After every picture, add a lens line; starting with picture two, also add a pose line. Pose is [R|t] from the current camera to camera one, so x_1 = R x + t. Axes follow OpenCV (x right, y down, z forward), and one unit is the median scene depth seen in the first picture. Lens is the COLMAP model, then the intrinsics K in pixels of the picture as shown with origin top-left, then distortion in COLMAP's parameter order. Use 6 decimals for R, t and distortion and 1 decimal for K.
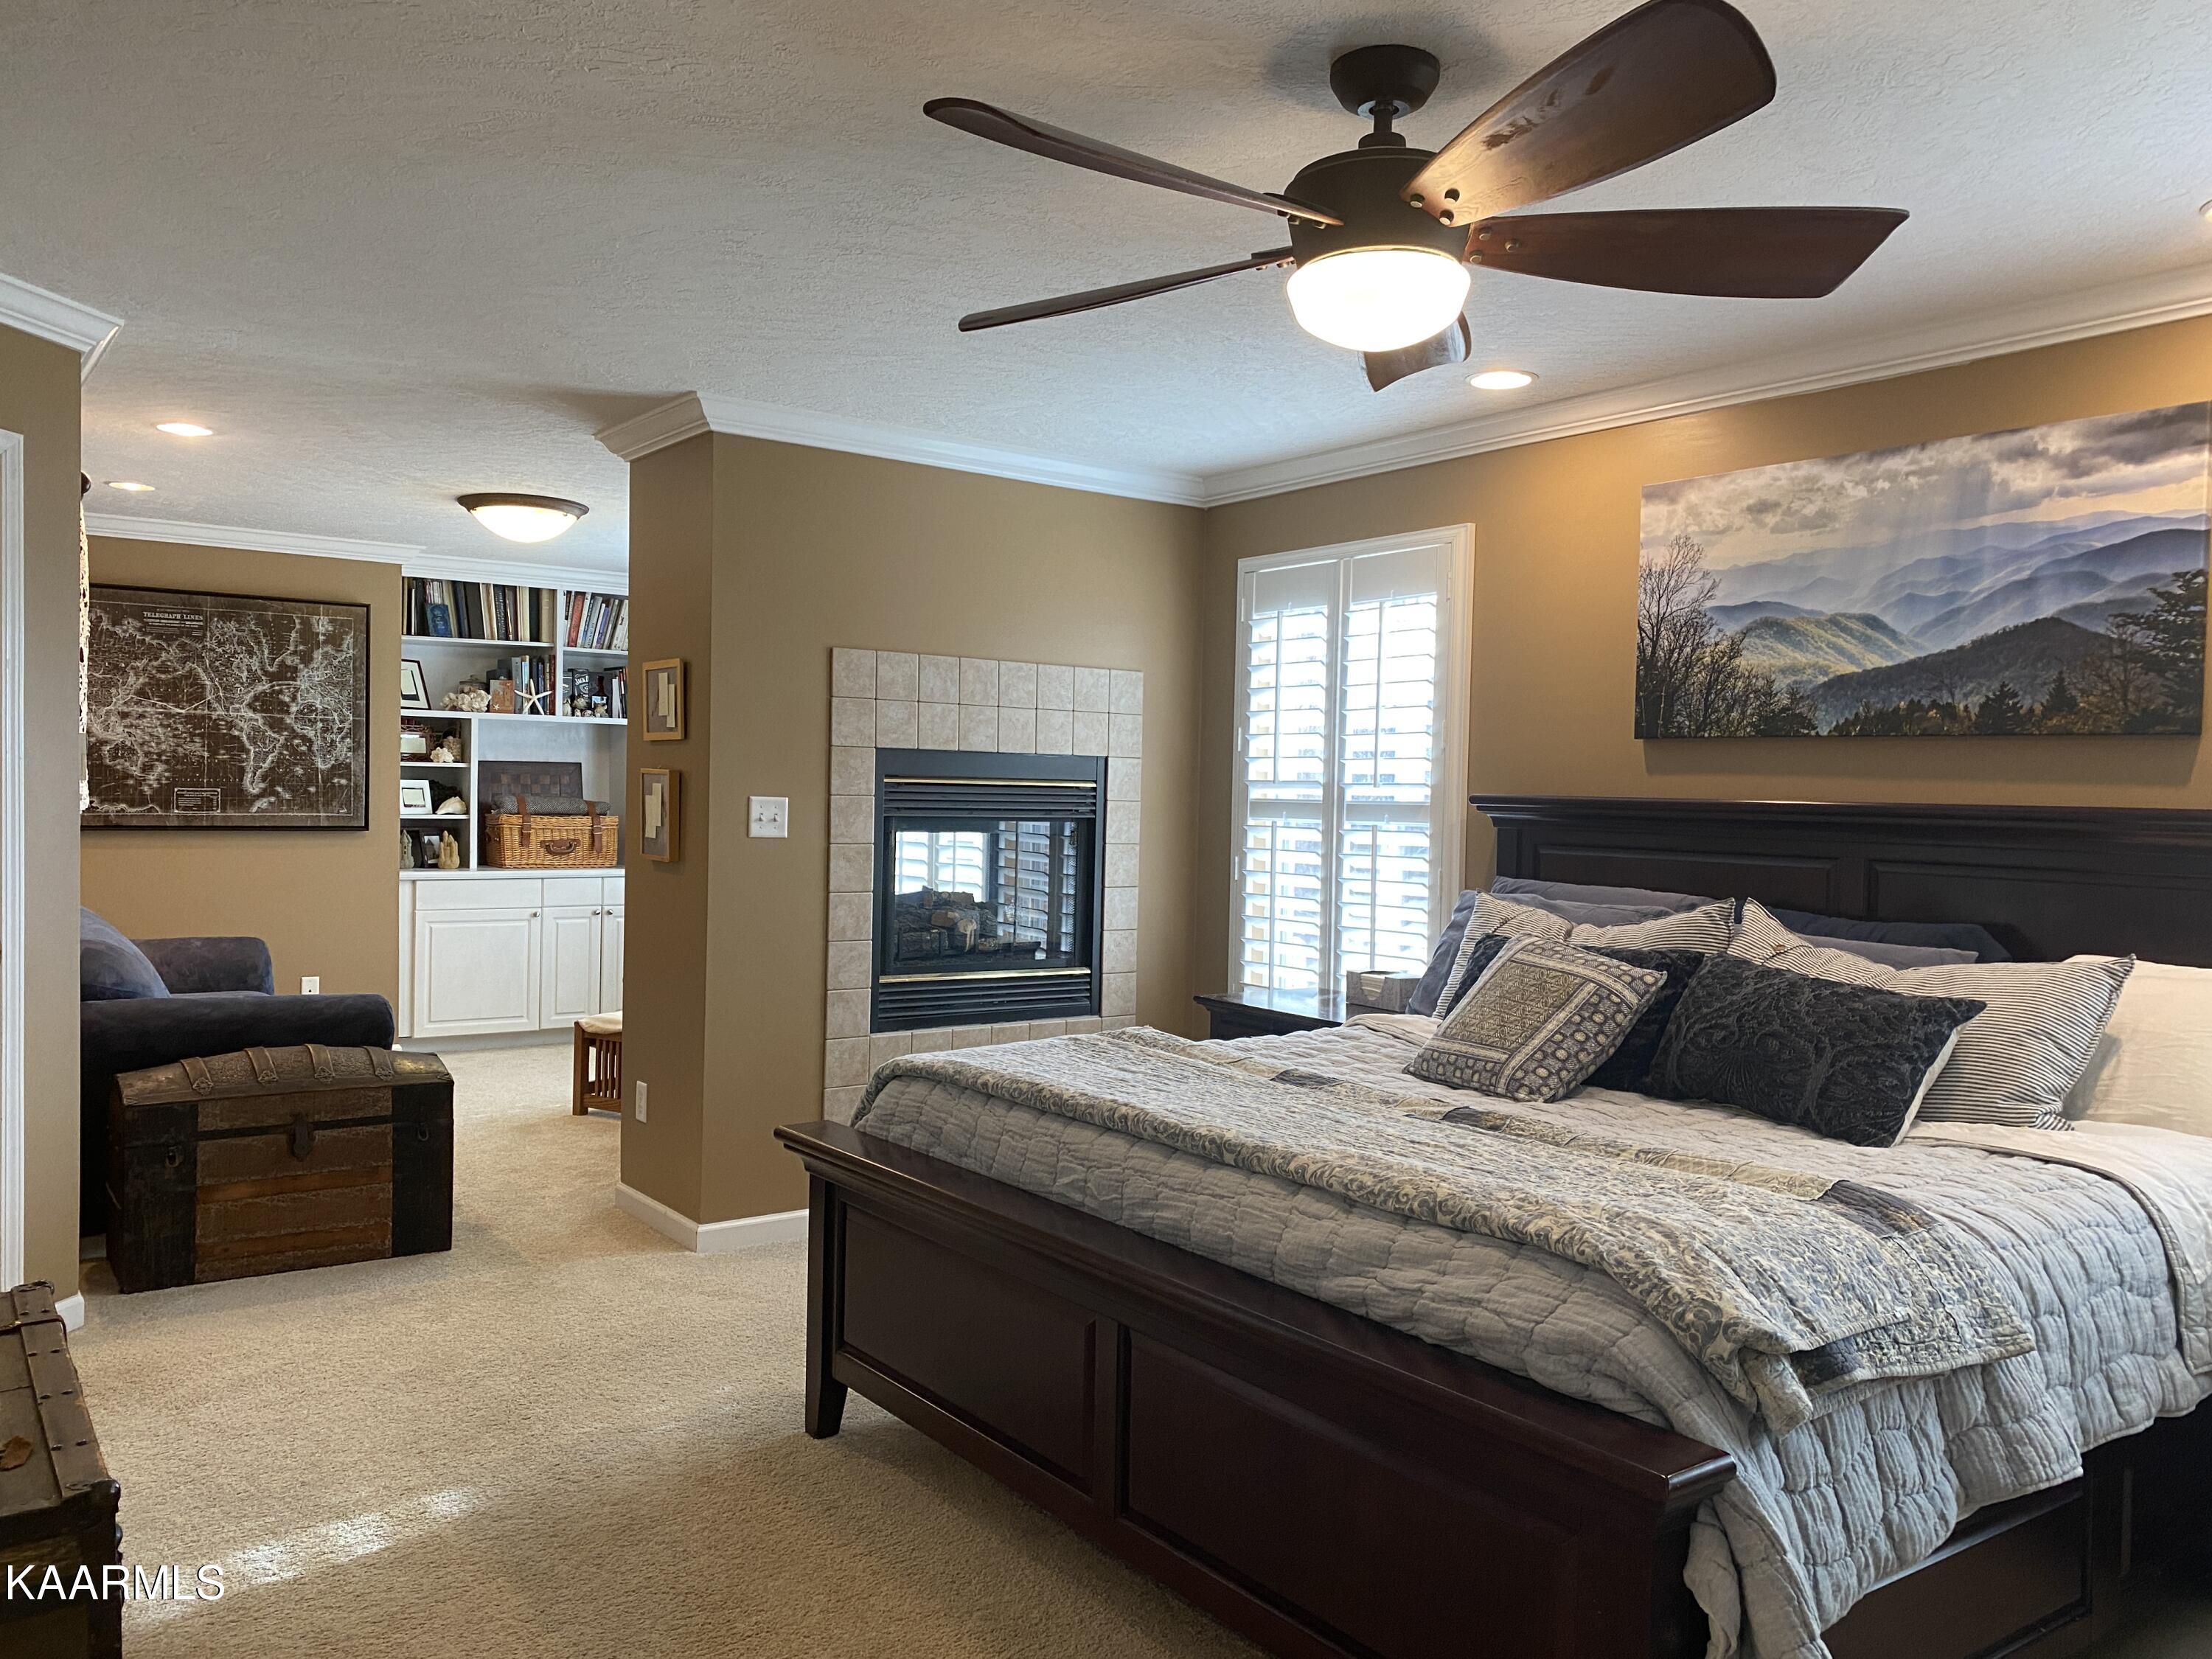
lens RADIAL K [[1706.8, 0, 1109.6], [0, 1706.8, 844.8], [0, 0, 1]] dist [0.014955, 0.000149]
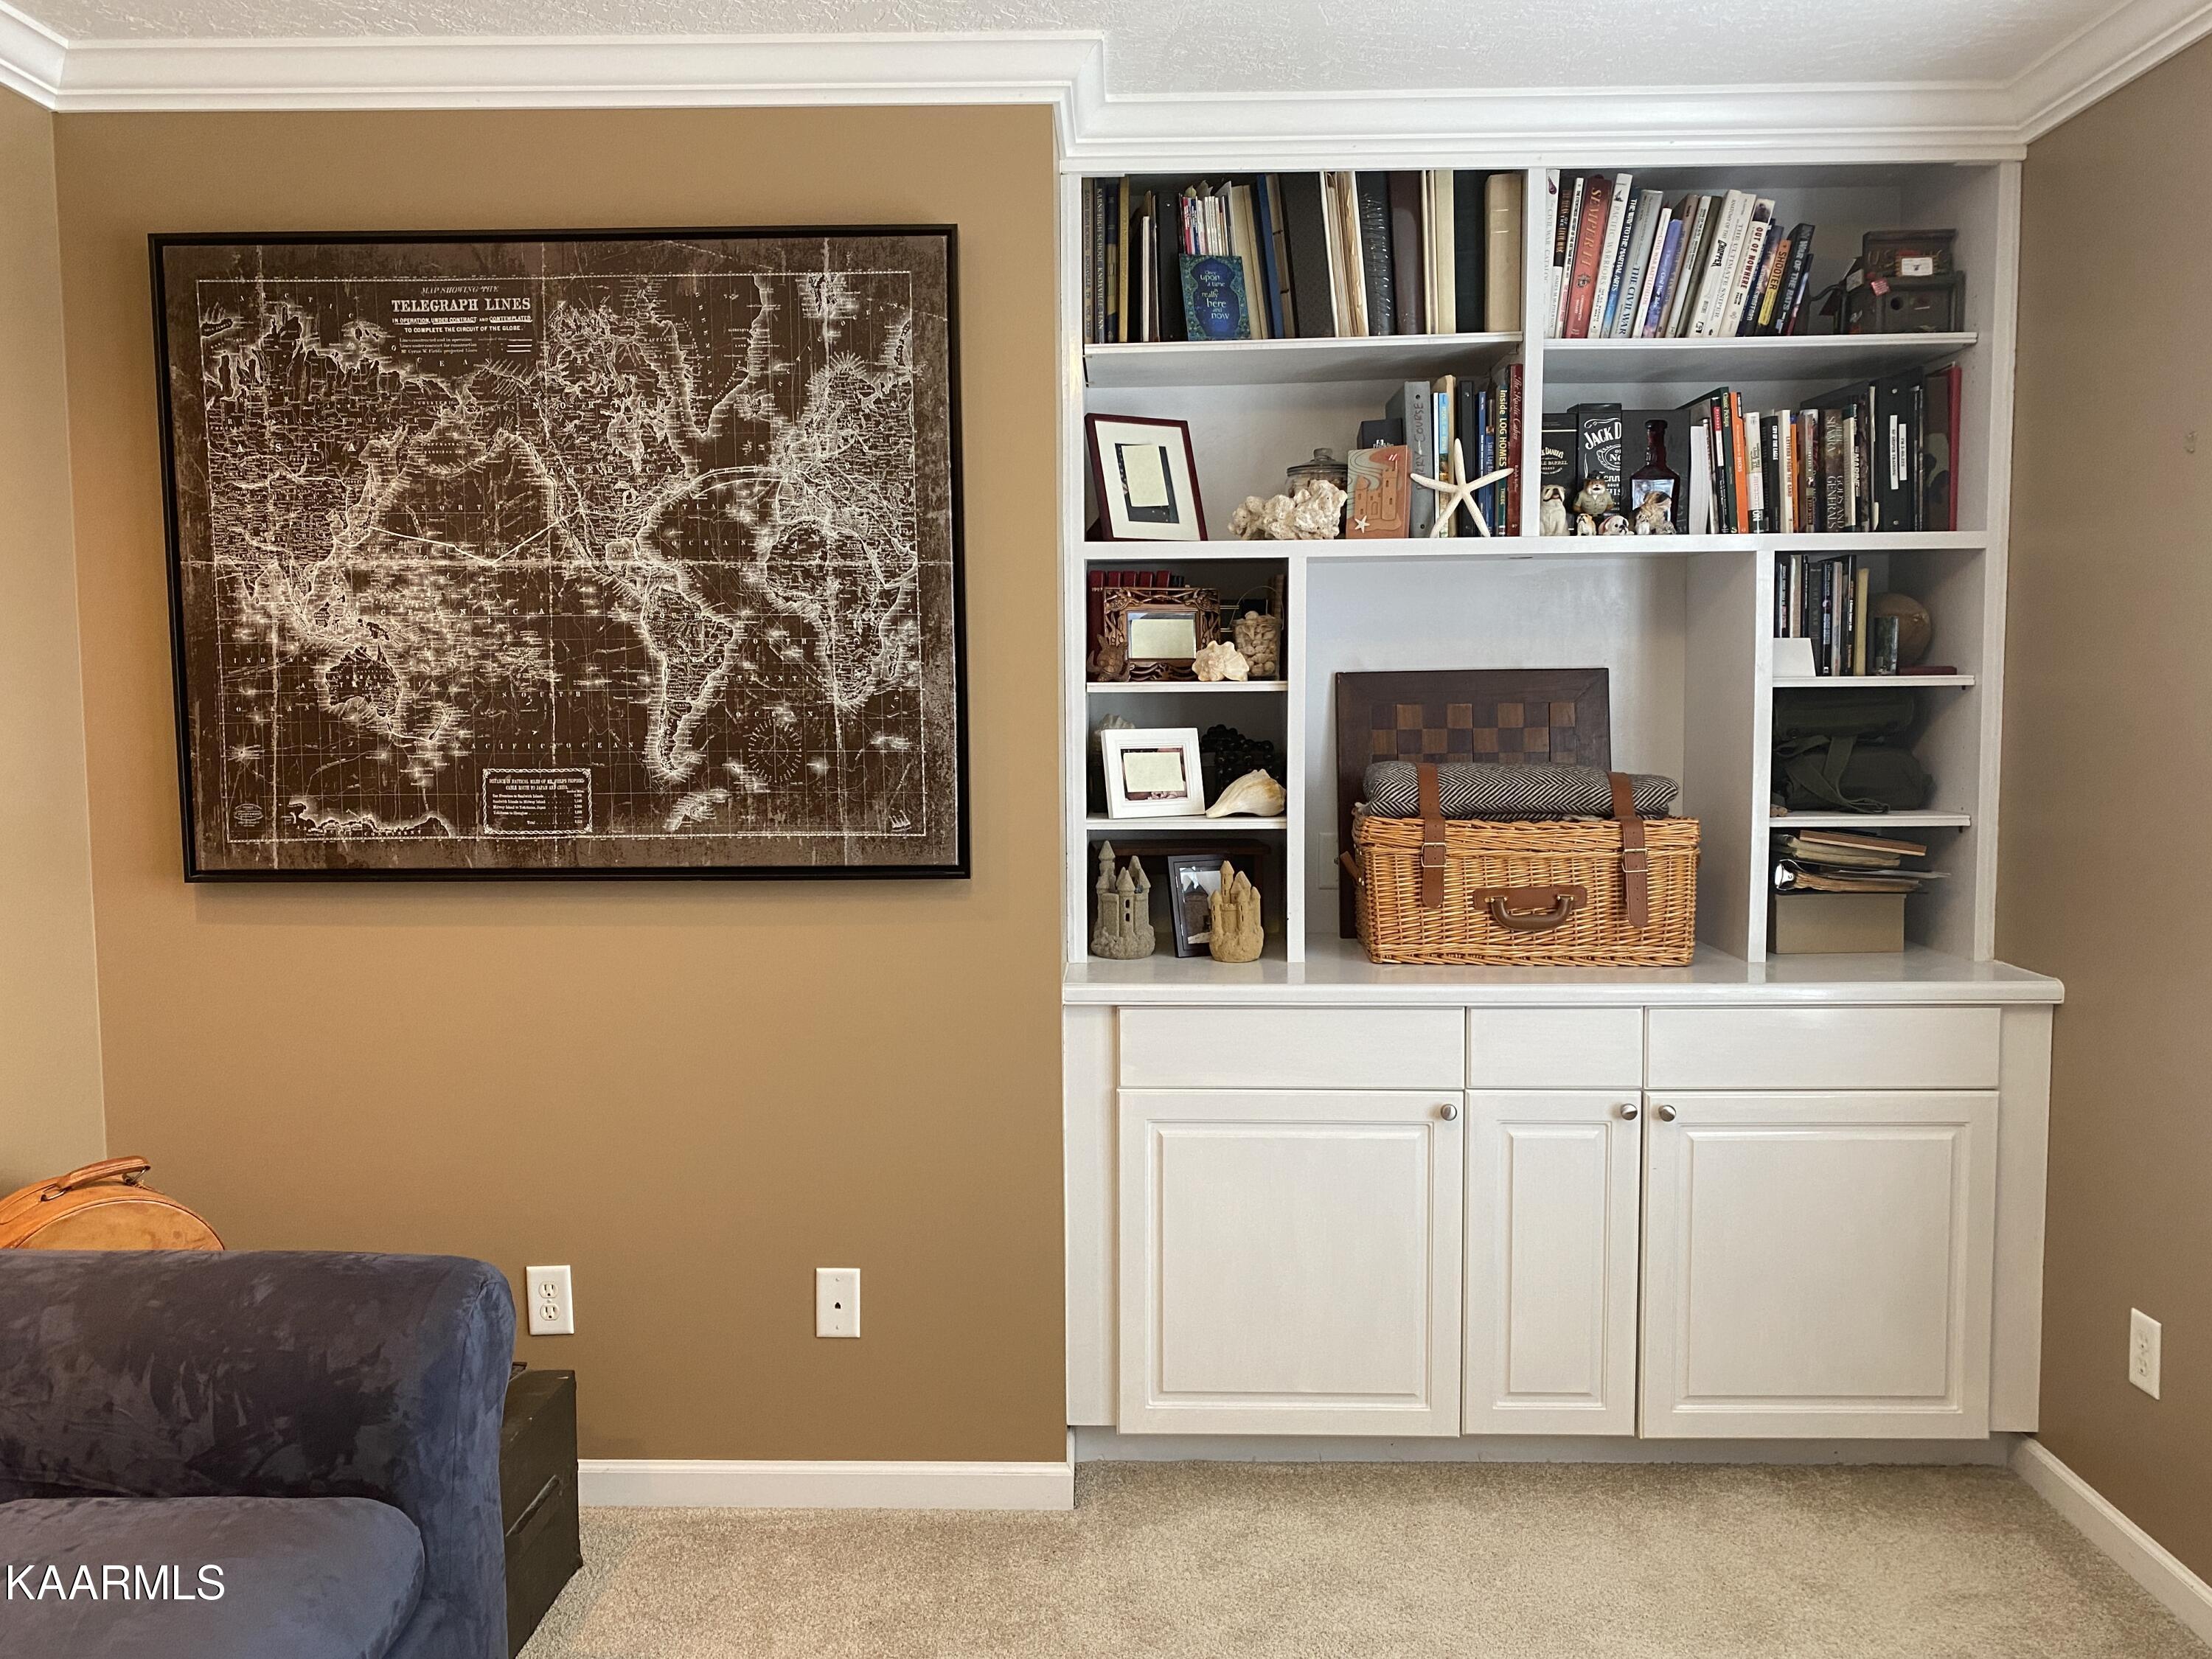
lens RADIAL K [[1676.7, 0, 1106.0], [0, 1676.7, 829.5], [0, 0, 1]] dist [0.036257, -0.053093]
pose [[0.791009, 0.027236, -0.611199, -0.199604], [0.001608, 0.998913, 0.046593, -0.035092], [0.611803, -0.037838, 0.790105, 0.751915]]
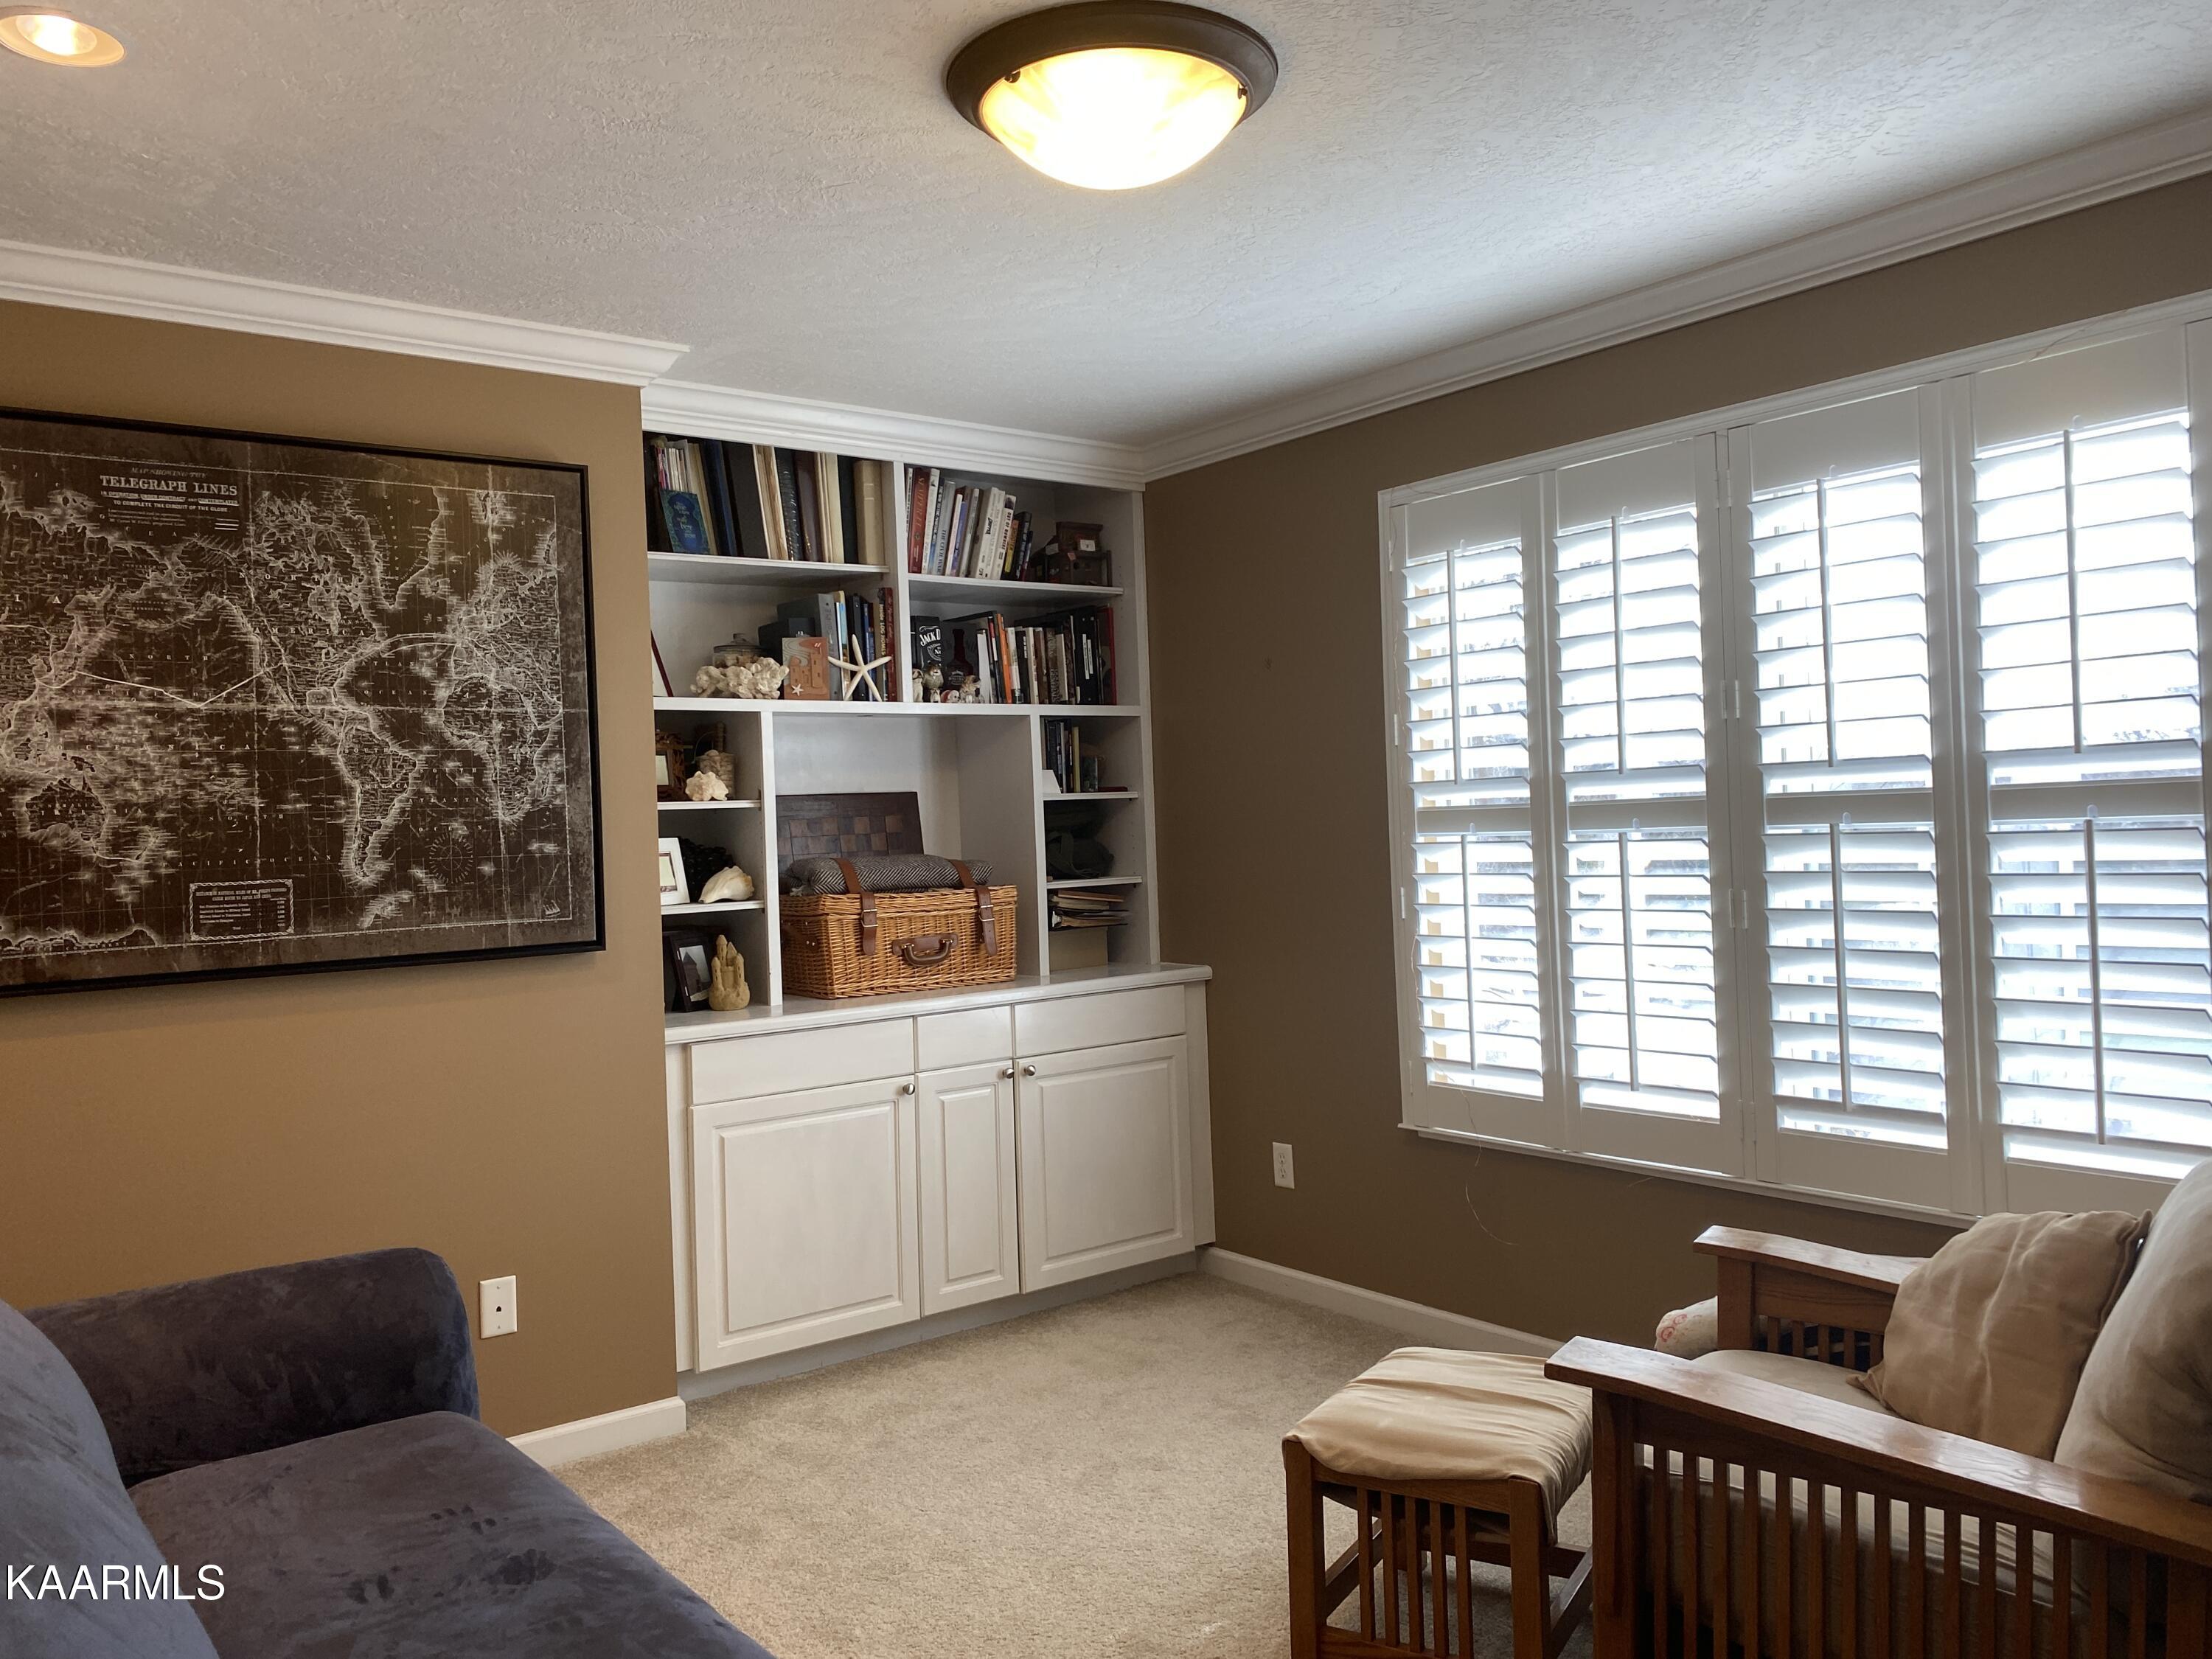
lens RADIAL K [[1676.7, 0, 1106.0], [0, 1676.7, 829.5], [0, 0, 1]] dist [0.036257, -0.053093]
pose [[0.997992, -0.057655, 0.026231, -0.310197], [0.058368, 0.997922, -0.027303, -0.020704], [-0.024602, 0.028779, 0.999283, 0.543225]]
